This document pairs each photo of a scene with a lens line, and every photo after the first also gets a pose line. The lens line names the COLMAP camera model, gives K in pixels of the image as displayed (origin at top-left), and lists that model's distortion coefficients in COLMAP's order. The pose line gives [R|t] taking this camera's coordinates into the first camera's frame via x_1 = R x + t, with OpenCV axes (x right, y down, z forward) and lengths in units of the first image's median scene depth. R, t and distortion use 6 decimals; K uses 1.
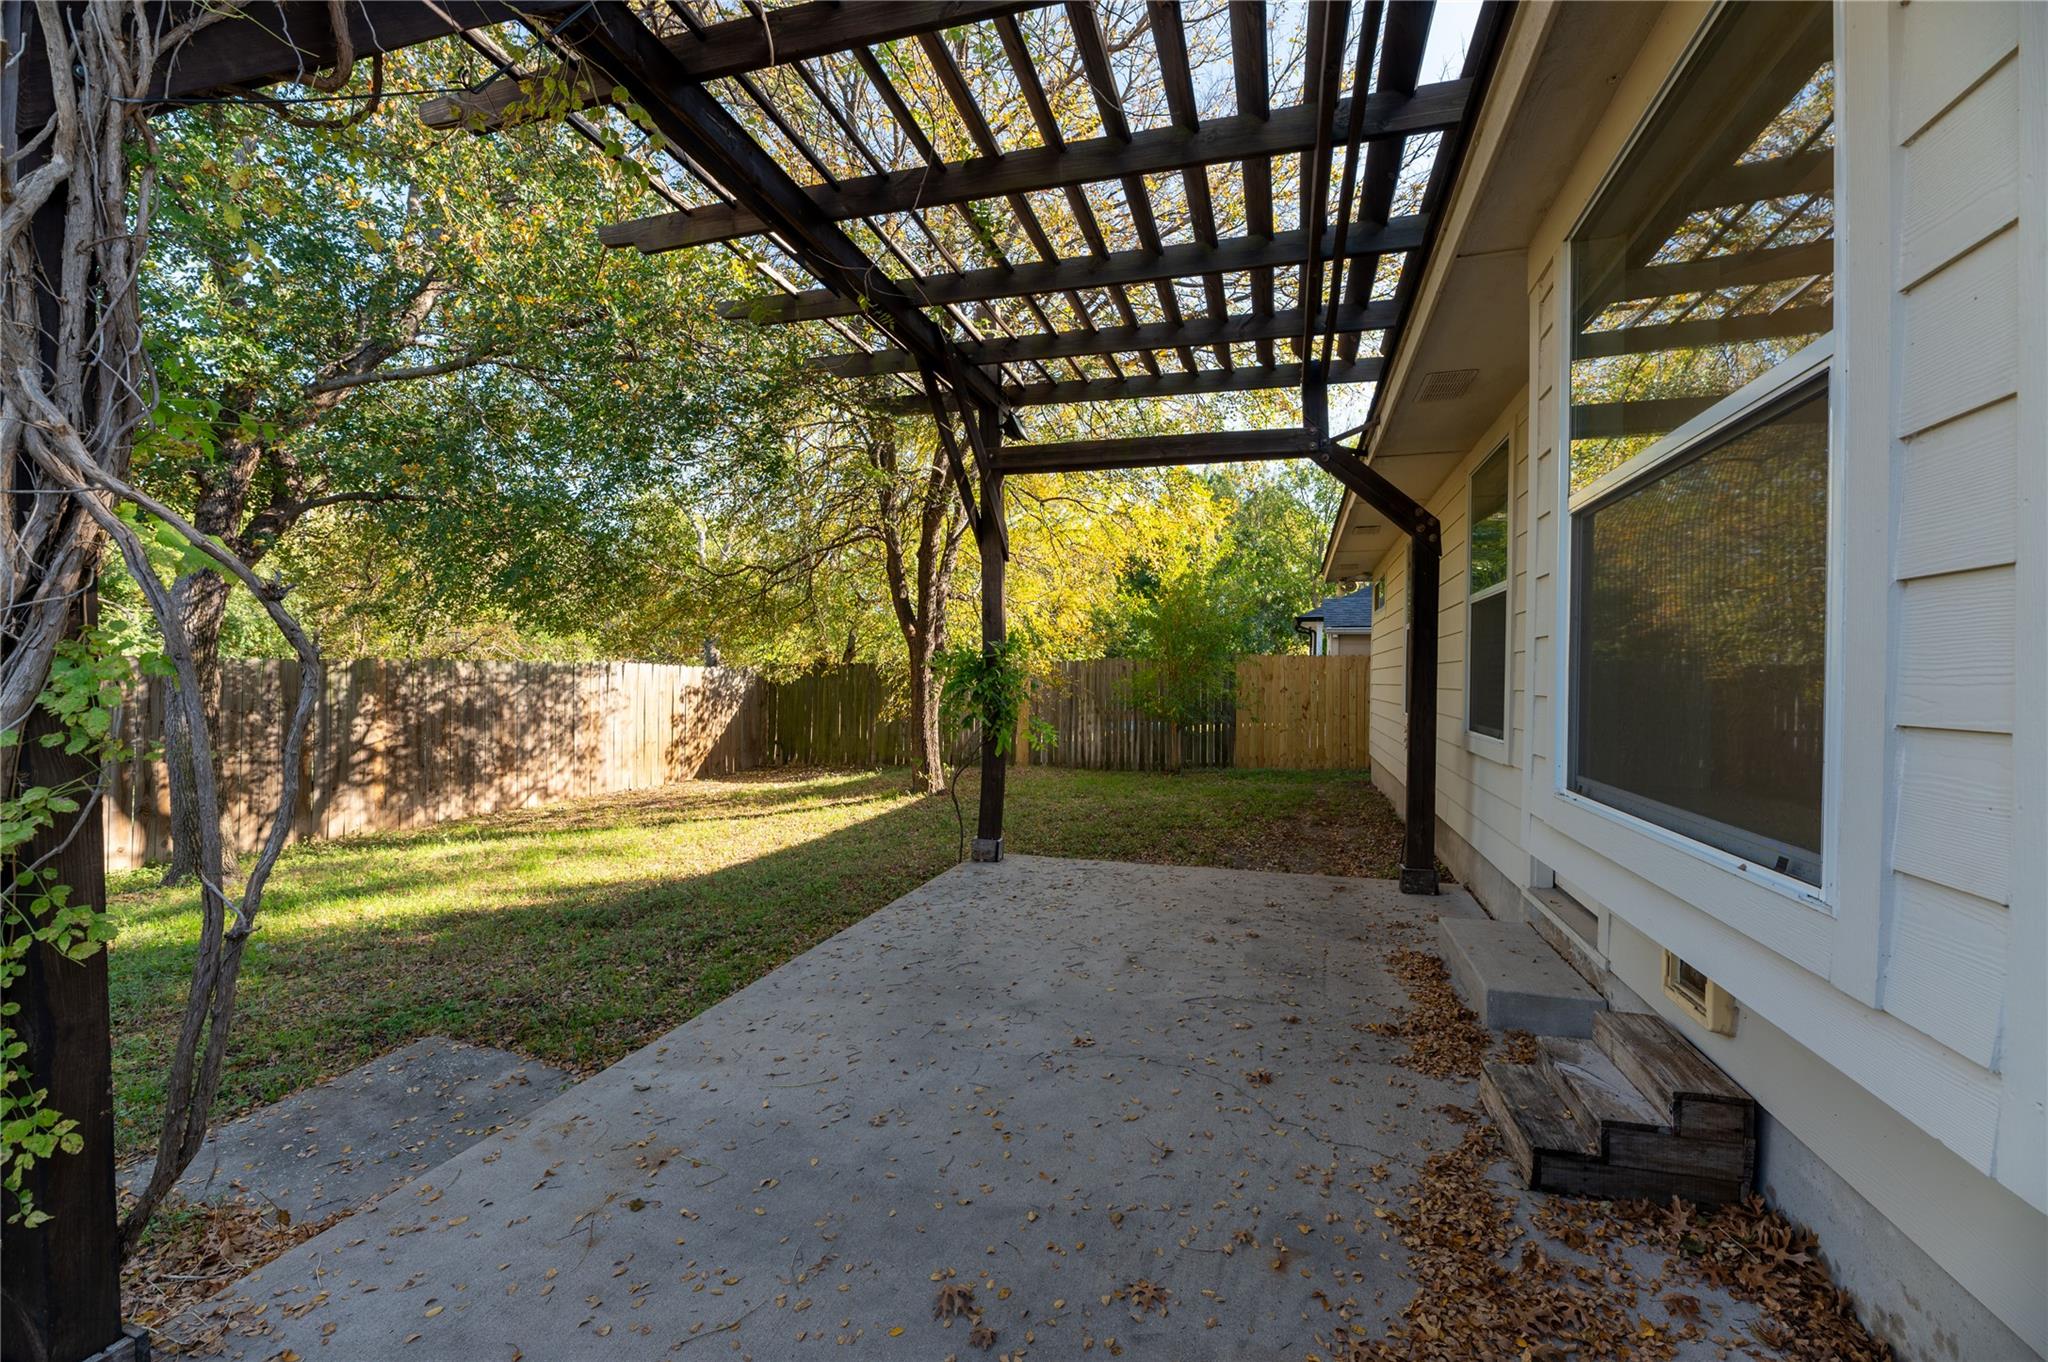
lens RADIAL K [[819.4, 0, 1022.8], [0, 819.4, 684.7], [0, 0, 1]] dist [0.000348, -0.004108]
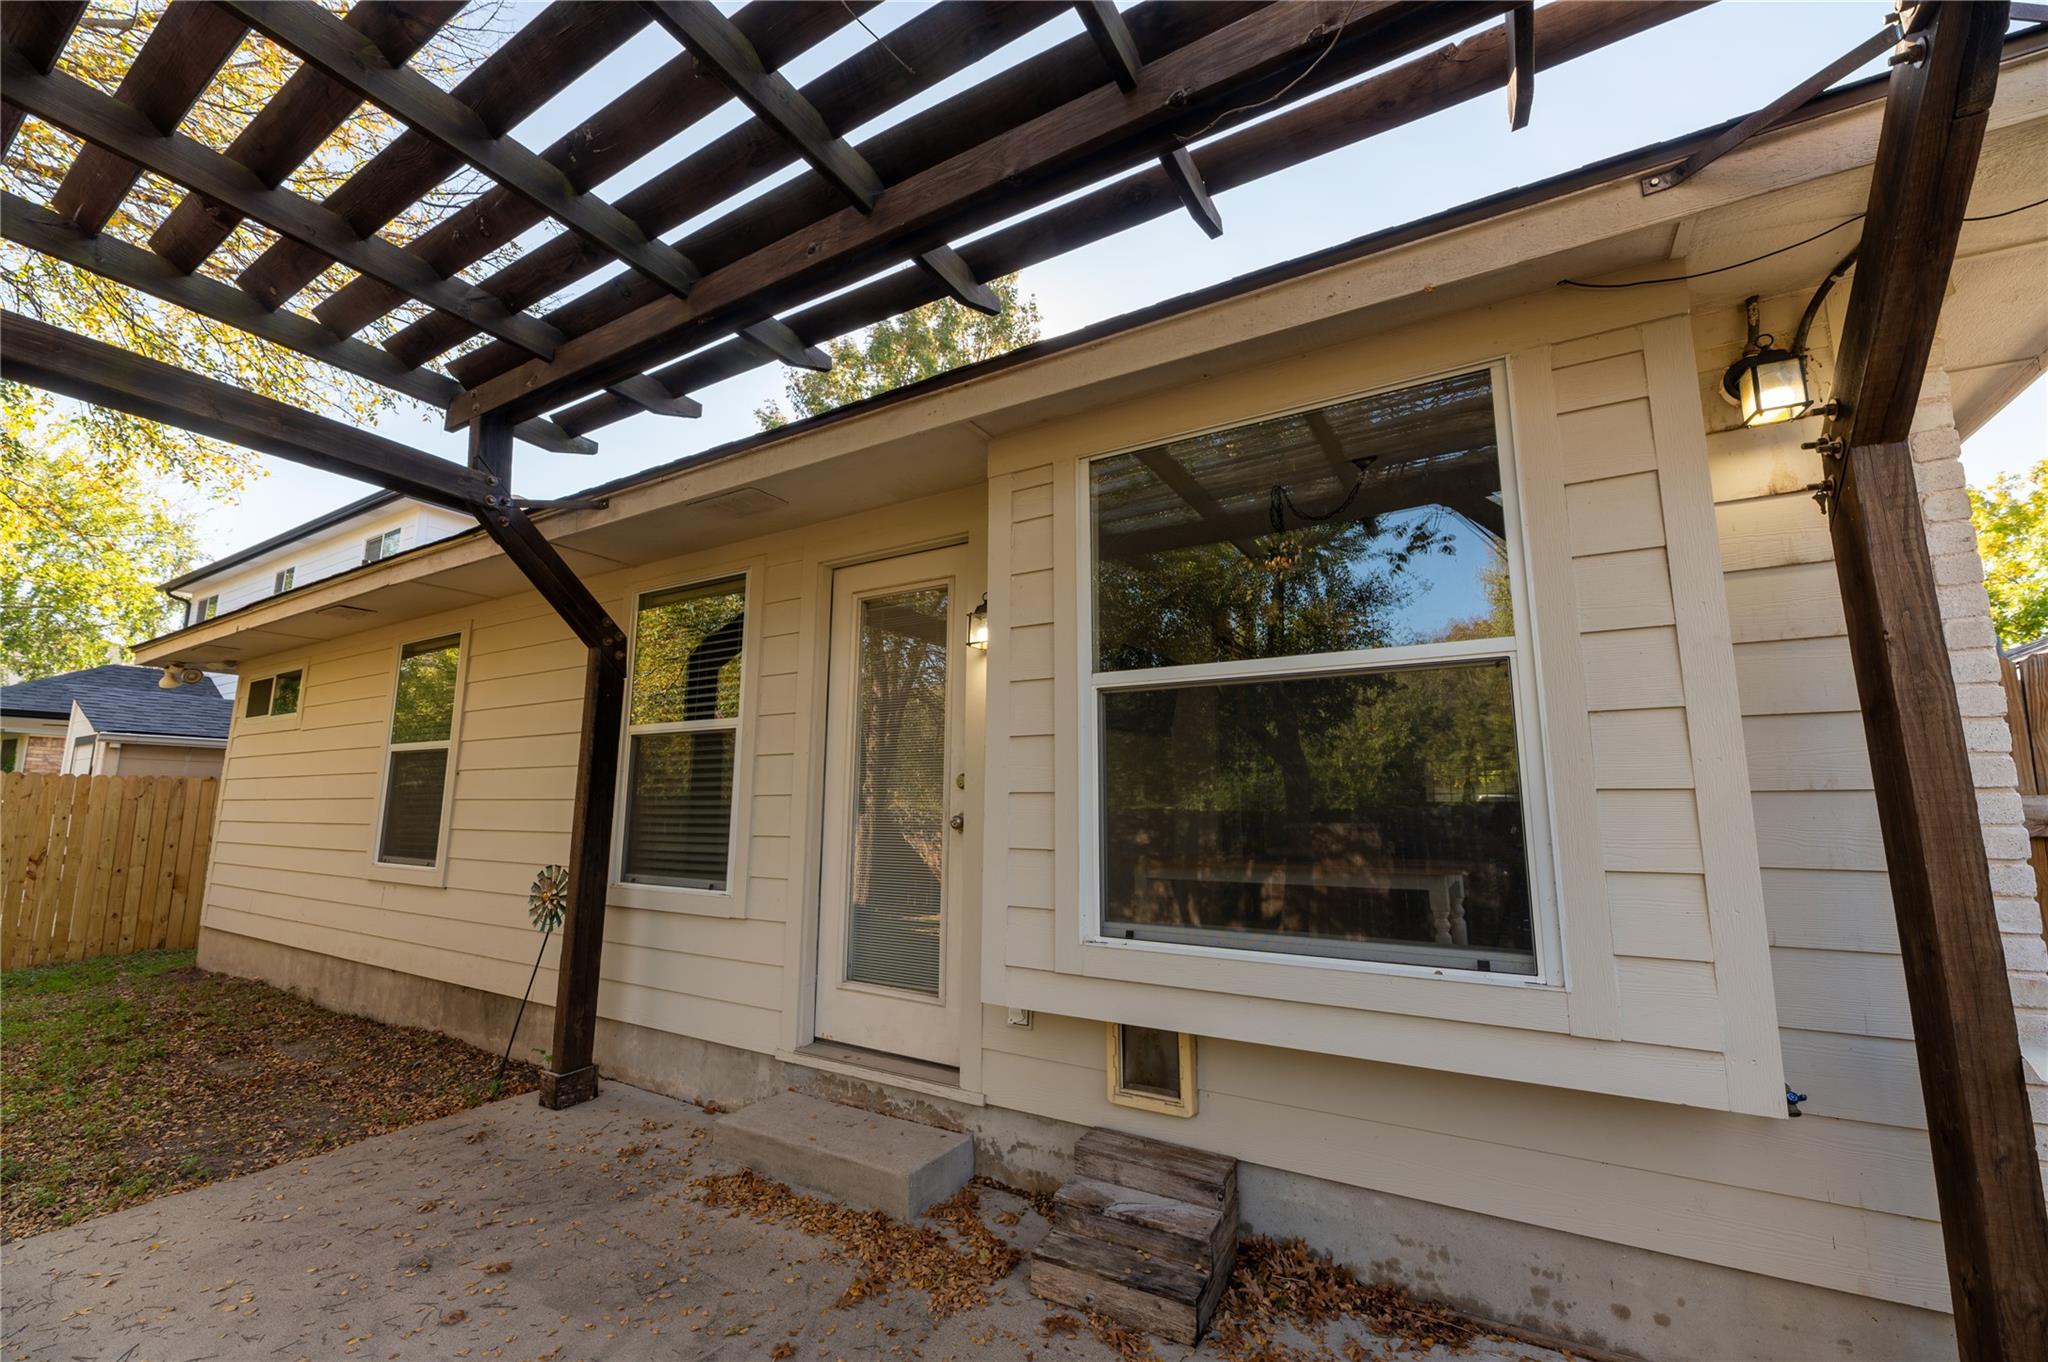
lens RADIAL K [[819.4, 0, 1022.8], [0, 819.4, 684.7], [0, 0, 1]] dist [0.000348, -0.004108]
pose [[0.231686, 0.138407, 0.962894, -0.254908], [0.007661, 0.989536, -0.144080, -0.026652], [-0.972760, 0.040758, 0.228202, 0.459126]]
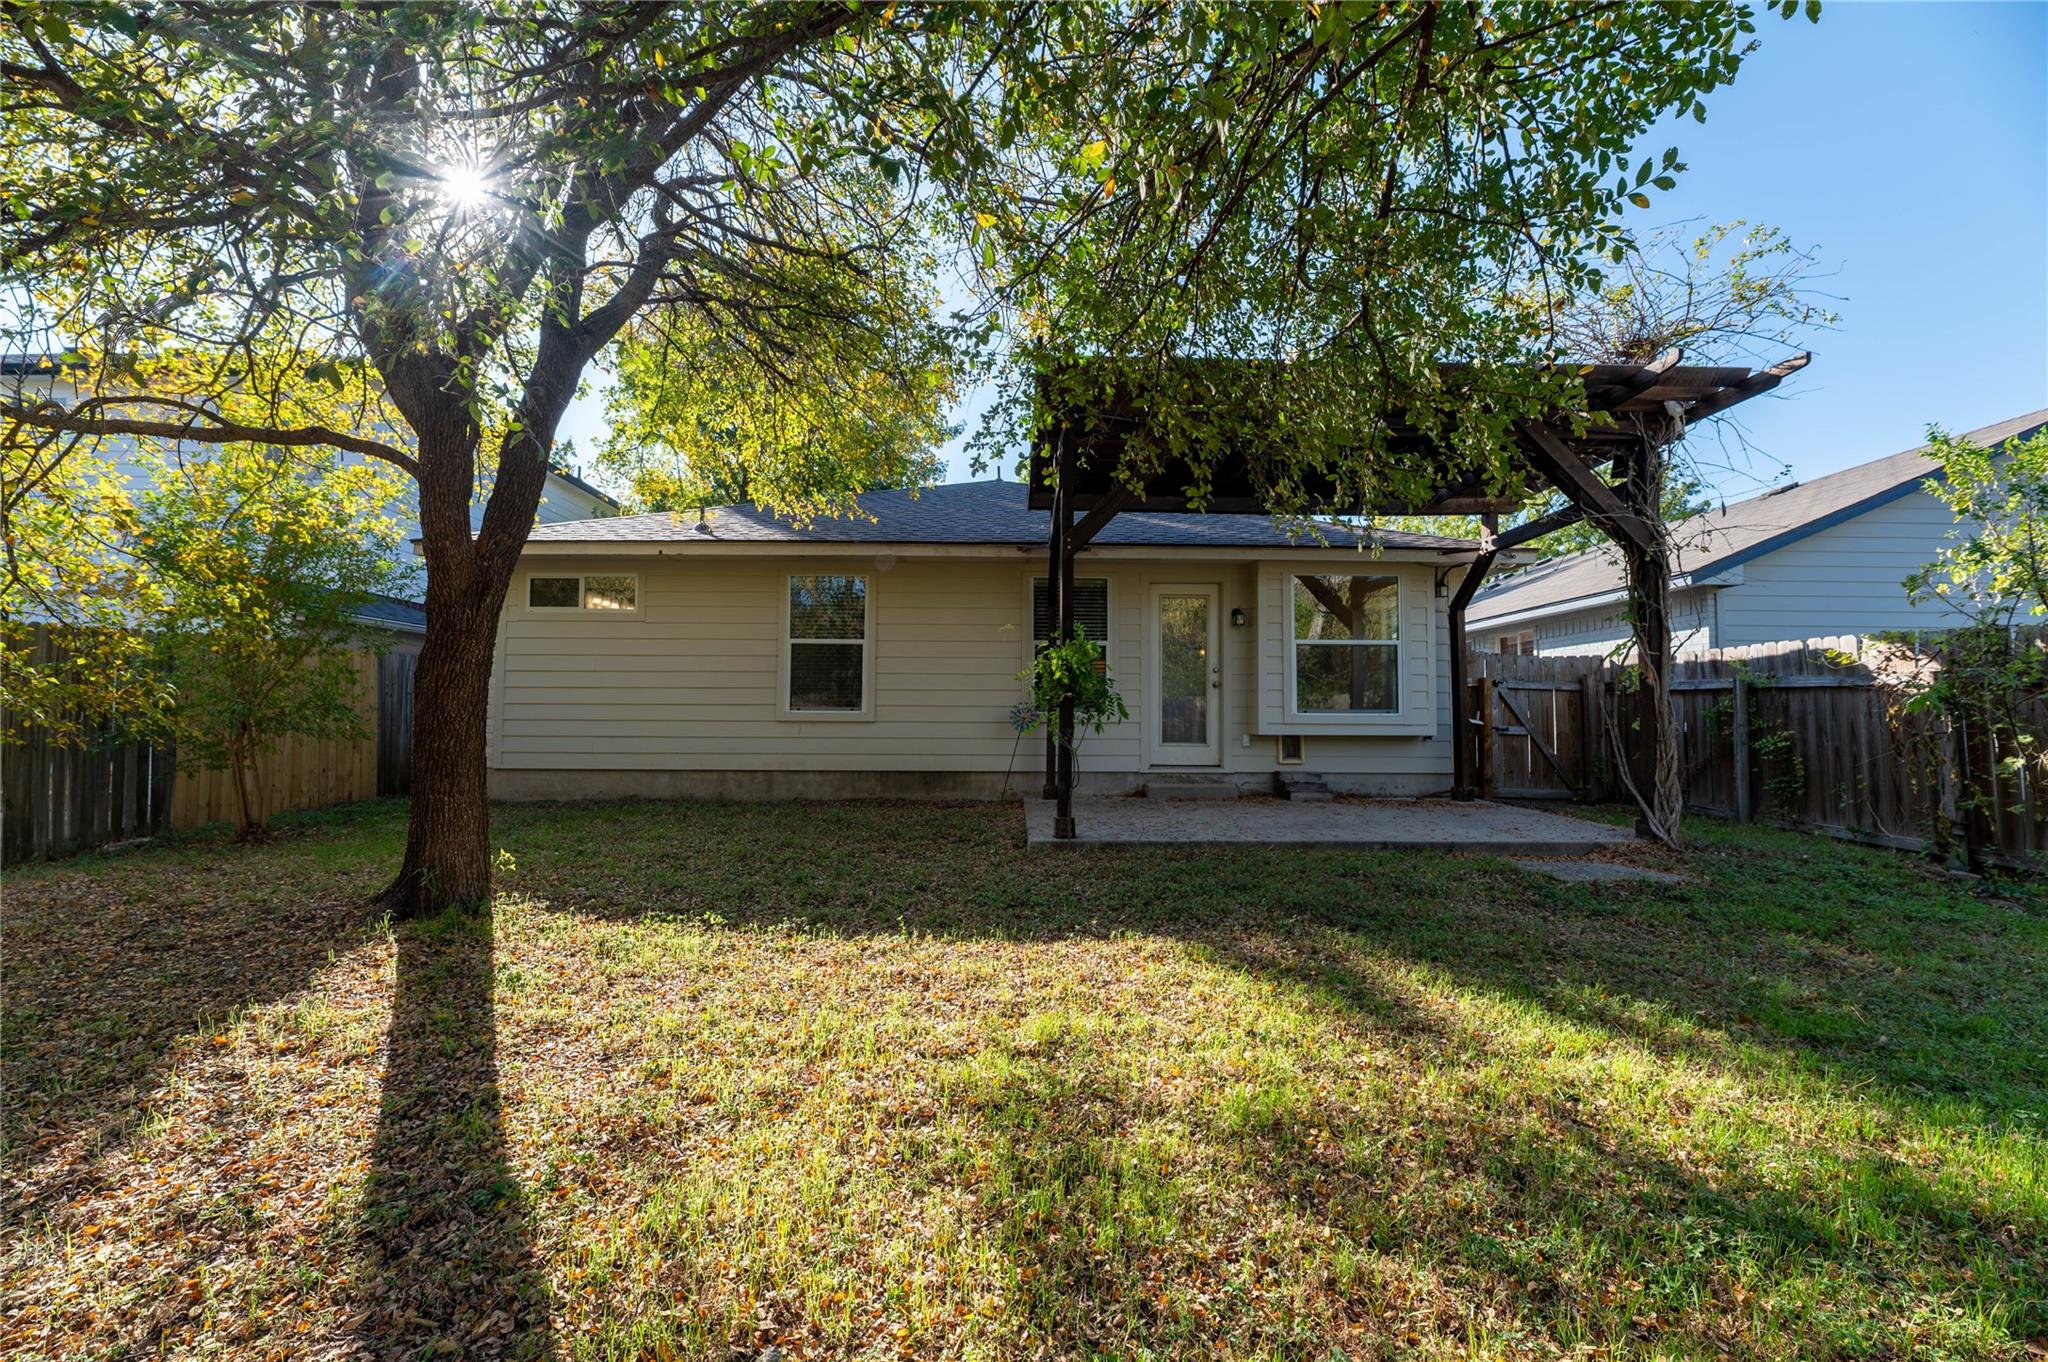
lens RADIAL K [[819.4, 0, 1022.8], [0, 819.4, 684.7], [0, 0, 1]] dist [0.000348, -0.004108]
pose [[-0.315855, 0.013708, 0.948709, -1.471892], [-0.000947, 0.999891, -0.014763, 0.023904], [-0.948807, -0.005561, -0.315807, 1.930967]]
